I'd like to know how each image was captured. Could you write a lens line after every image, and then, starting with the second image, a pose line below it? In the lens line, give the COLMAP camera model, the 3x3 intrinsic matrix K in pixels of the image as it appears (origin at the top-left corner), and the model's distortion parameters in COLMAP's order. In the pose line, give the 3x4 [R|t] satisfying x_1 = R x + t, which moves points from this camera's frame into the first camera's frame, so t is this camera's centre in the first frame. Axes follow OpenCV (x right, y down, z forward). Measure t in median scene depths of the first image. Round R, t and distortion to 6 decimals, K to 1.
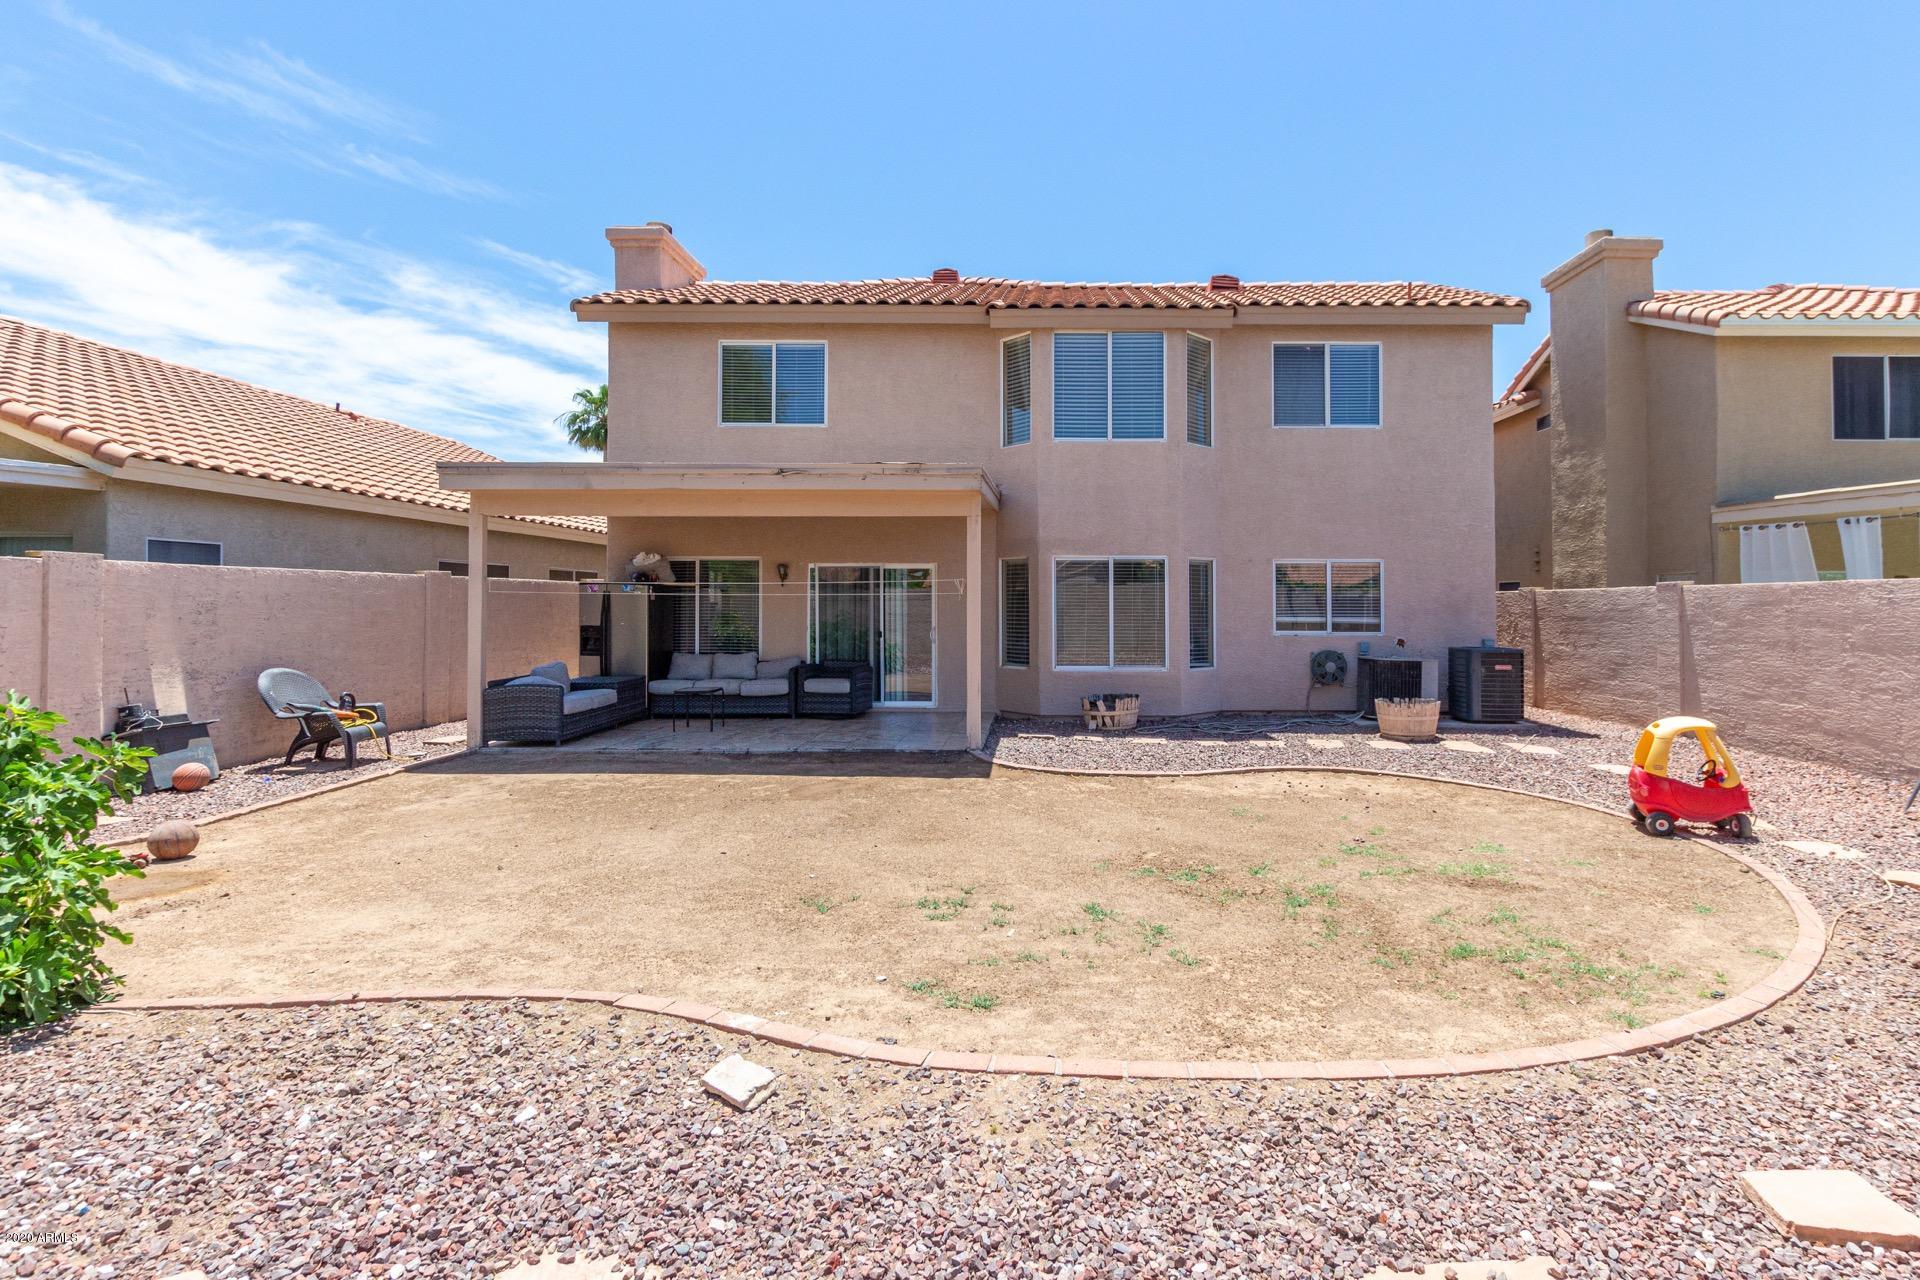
lens RADIAL K [[916.8, 0, 1026.0], [0, 916.8, 590.4], [0, 0, 1]] dist [0.014803, -0.004088]
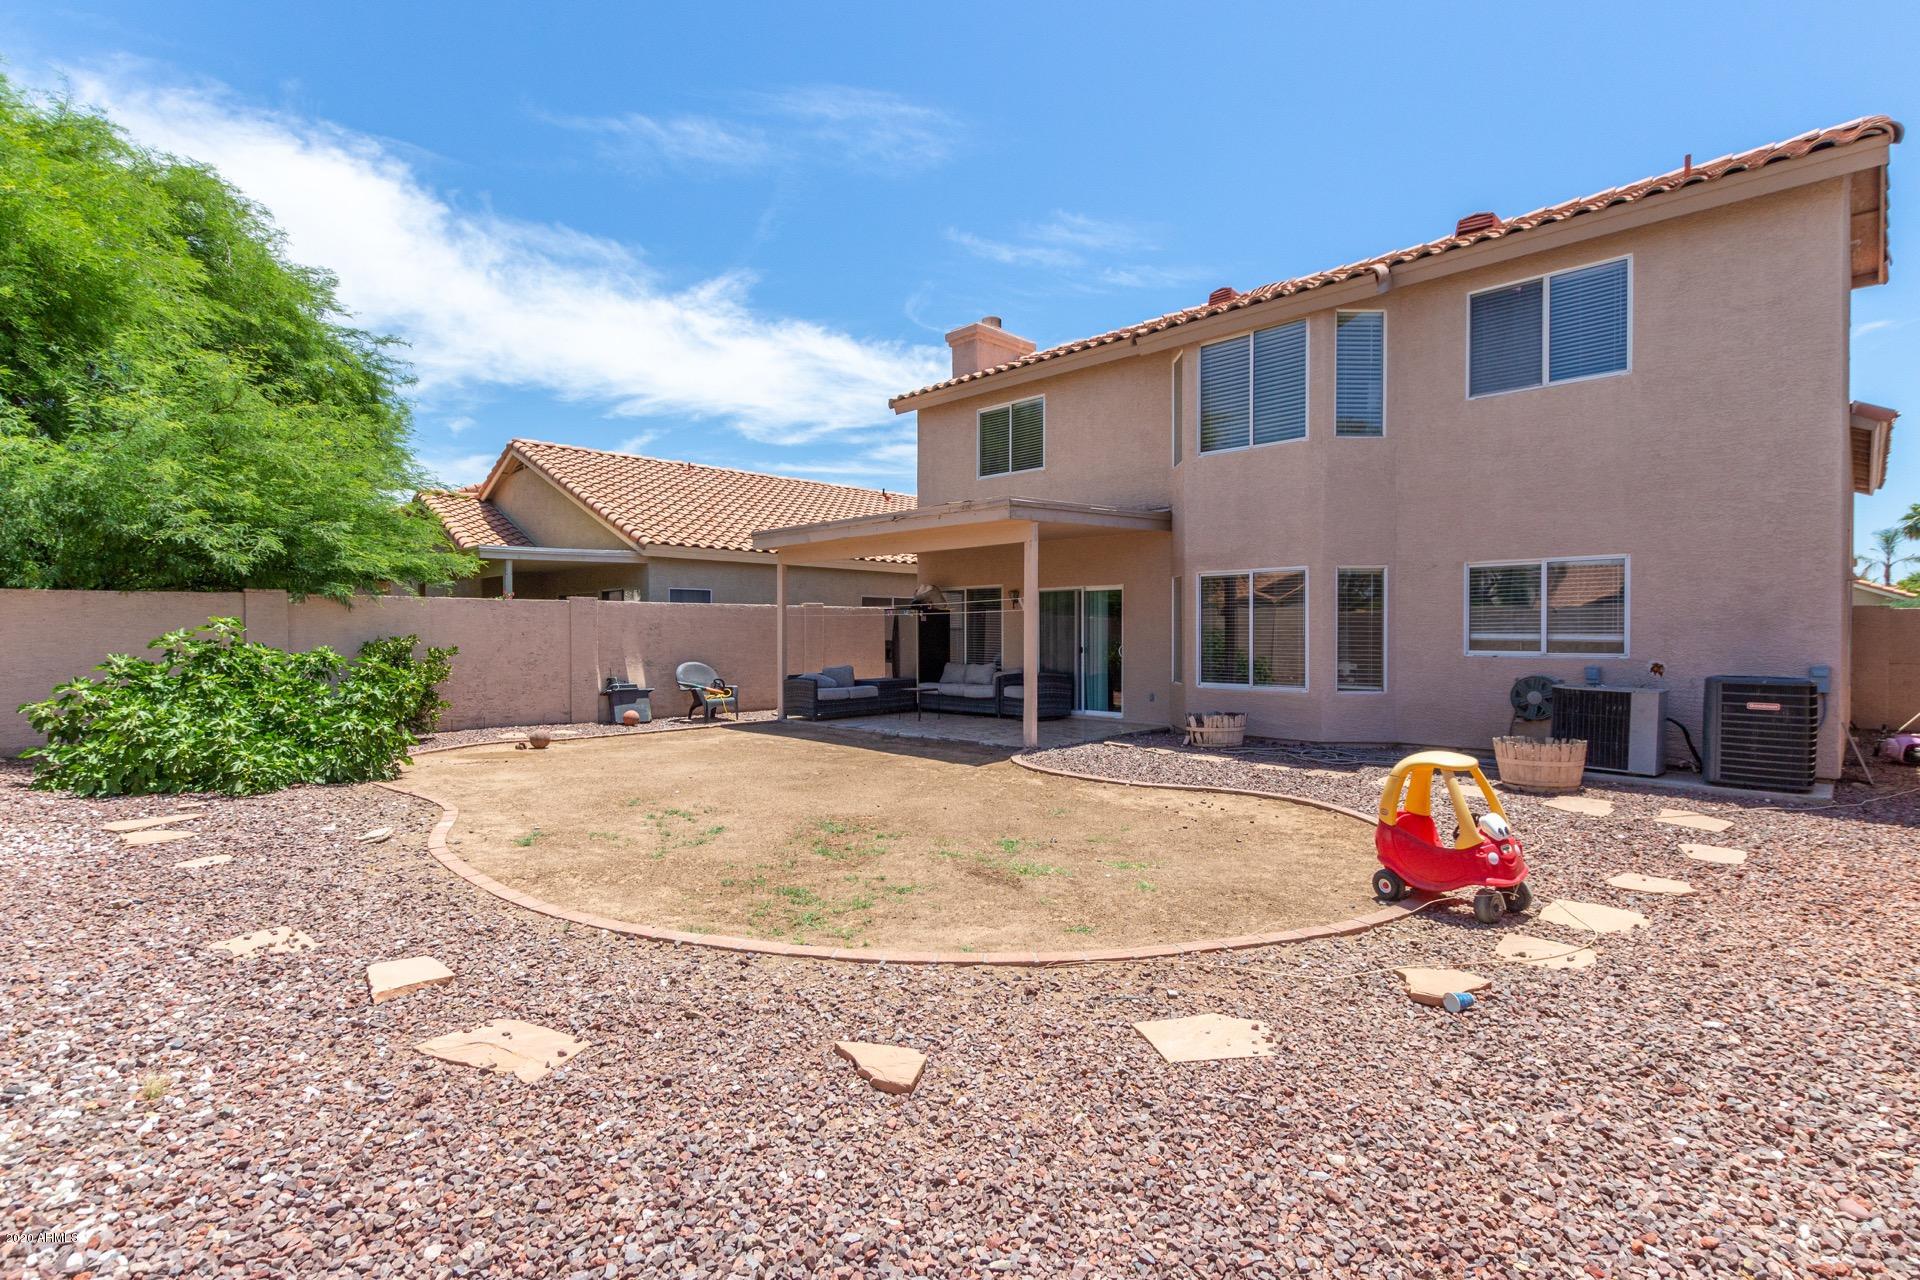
lens RADIAL K [[916.8, 0, 969.3], [0, 916.8, 635.8], [0, 0, 1]] dist [0.014803, -0.004088]
pose [[0.717138, -0.000706, -0.696931, 0.545397], [0.011429, 0.999877, 0.010747, 0.017872], [0.696838, -0.015673, 0.717057, 0.113650]]
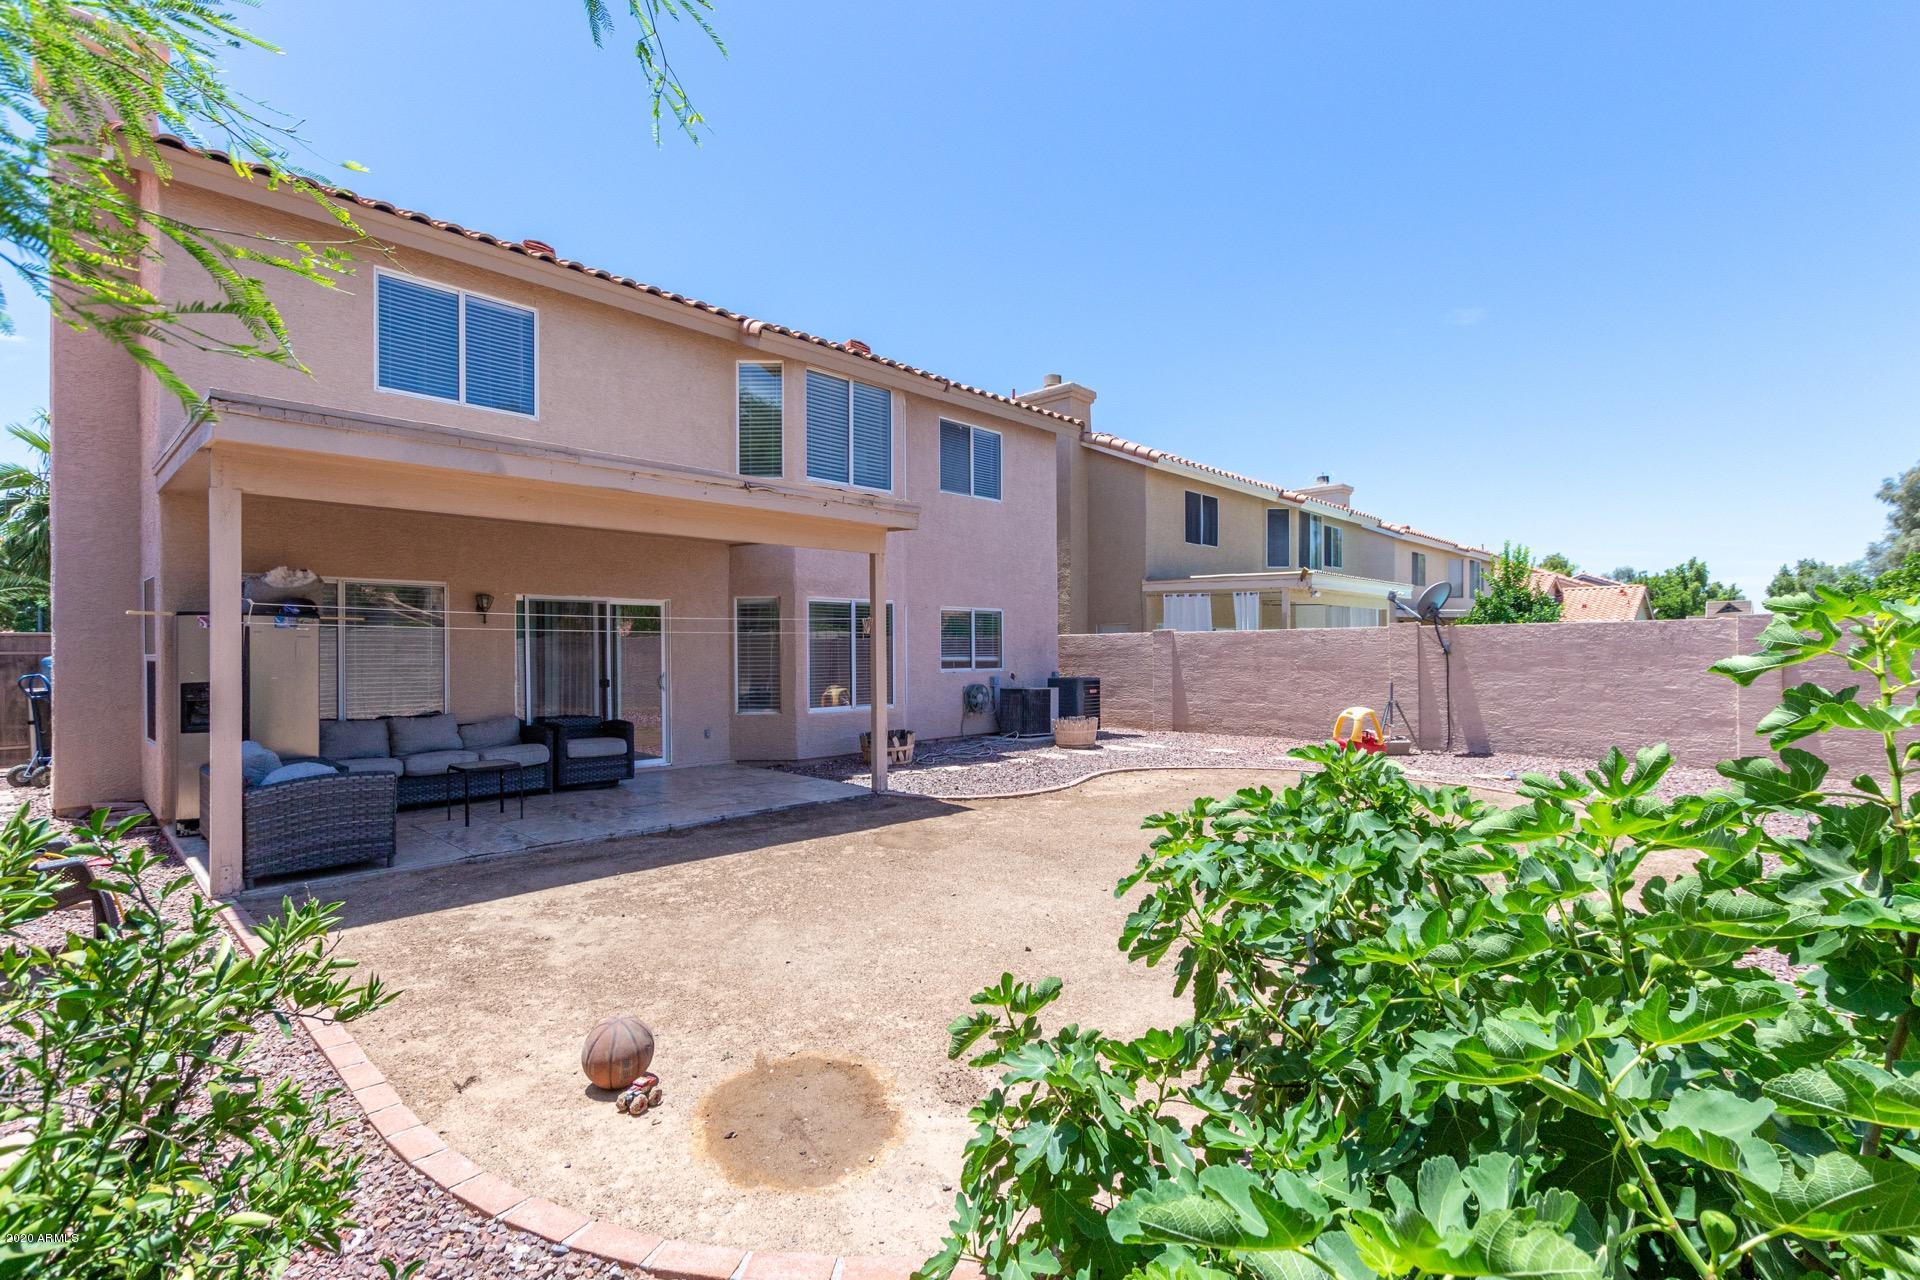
lens RADIAL K [[916.8, 0, 954.2], [0, 916.8, 647.5], [0, 0, 1]] dist [0.014803, -0.004088]
pose [[0.679355, -0.002810, 0.733805, -0.583568], [-0.002075, 0.999981, 0.005750, 0.011047], [-0.733807, -0.005430, 0.679336, 0.219140]]
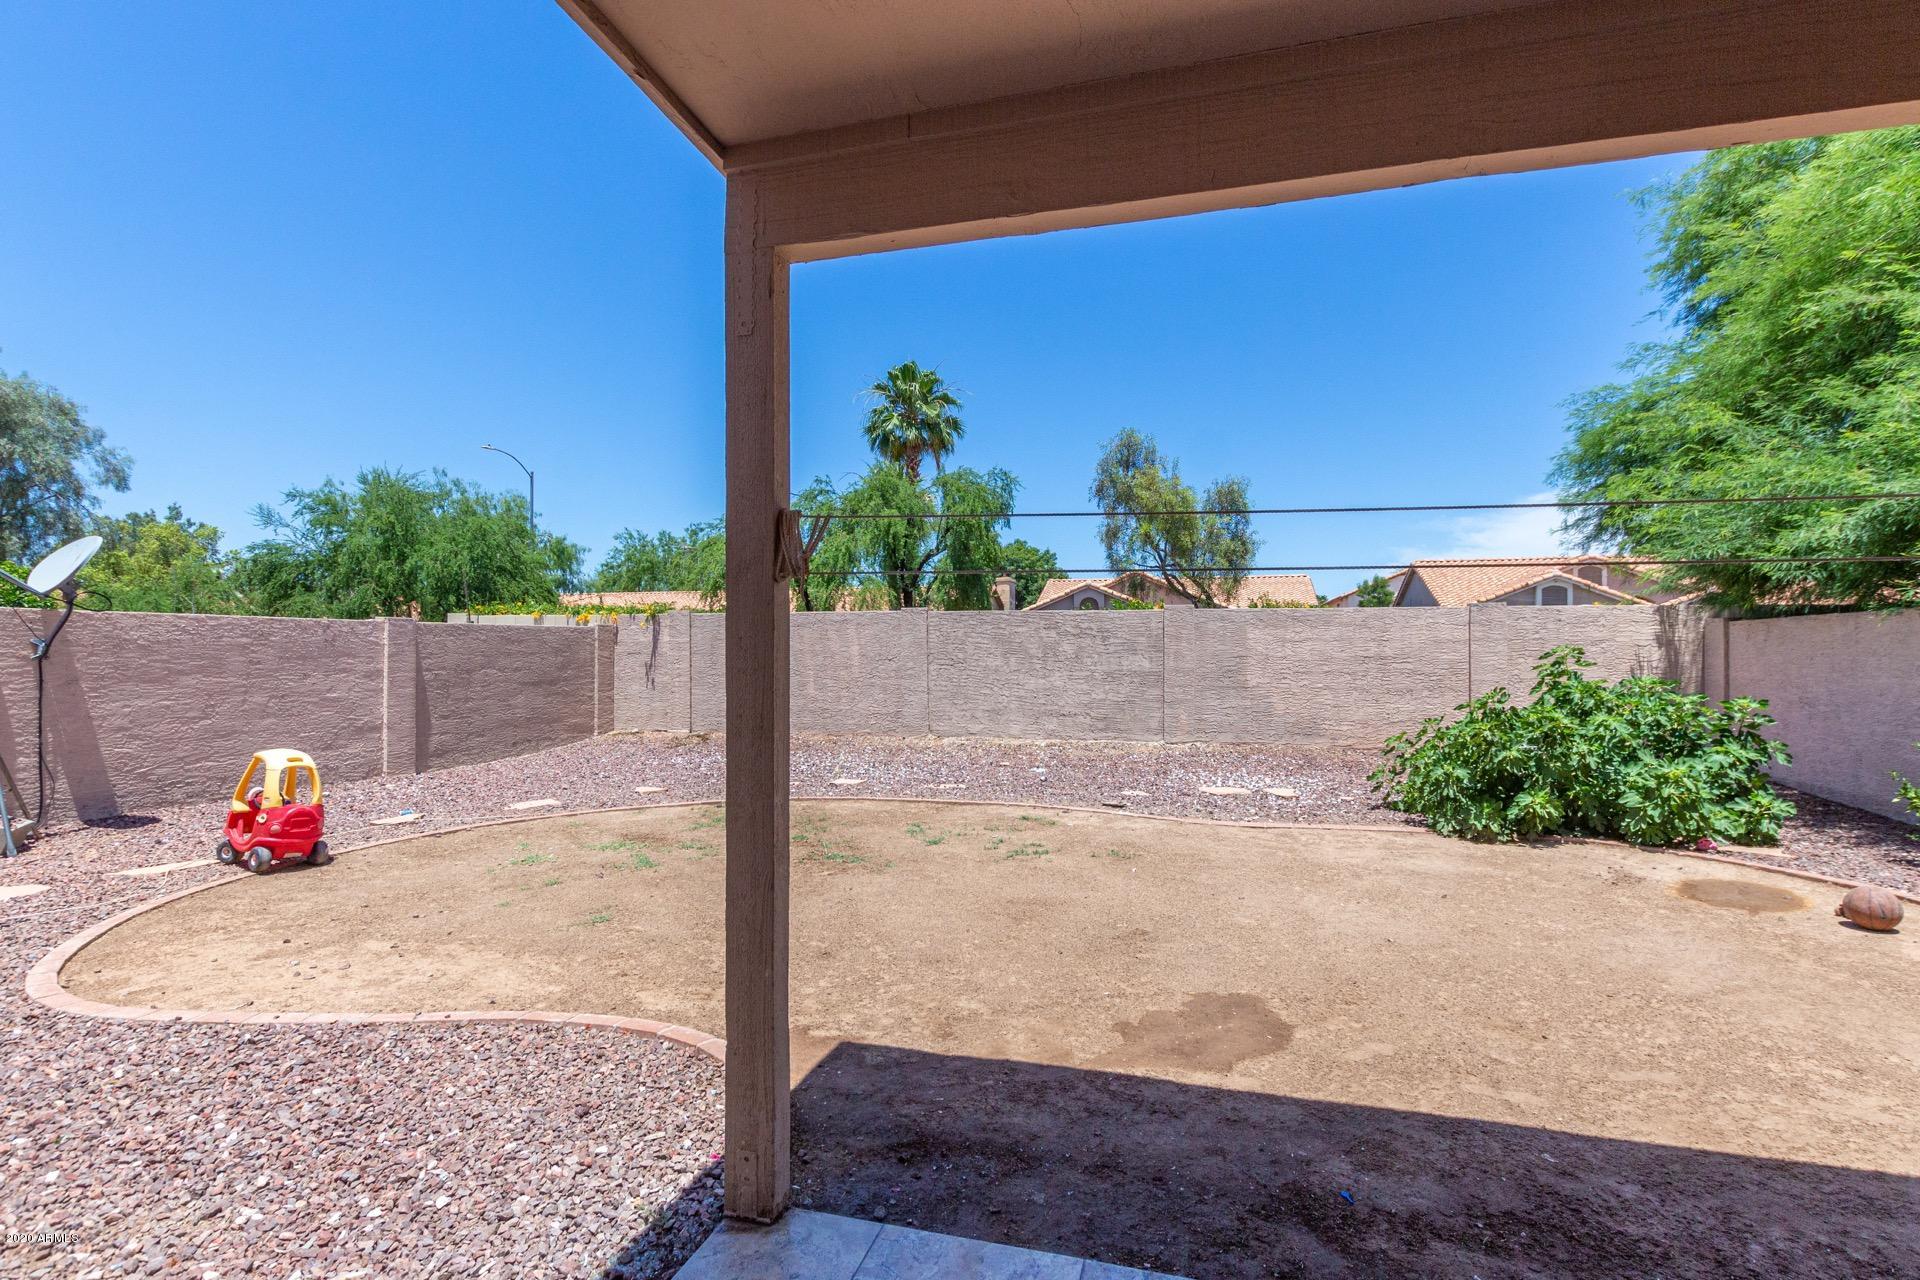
lens RADIAL K [[893.6, 0, 963.9], [0, 893.6, 648.0], [0, 0, 1]] dist [0.012110, -0.005114]
pose [[-0.973456, -0.004433, 0.228832, -0.133601], [-0.008173, 0.999848, -0.015399, 0.021066], [-0.228729, -0.016860, -0.973344, 0.984810]]
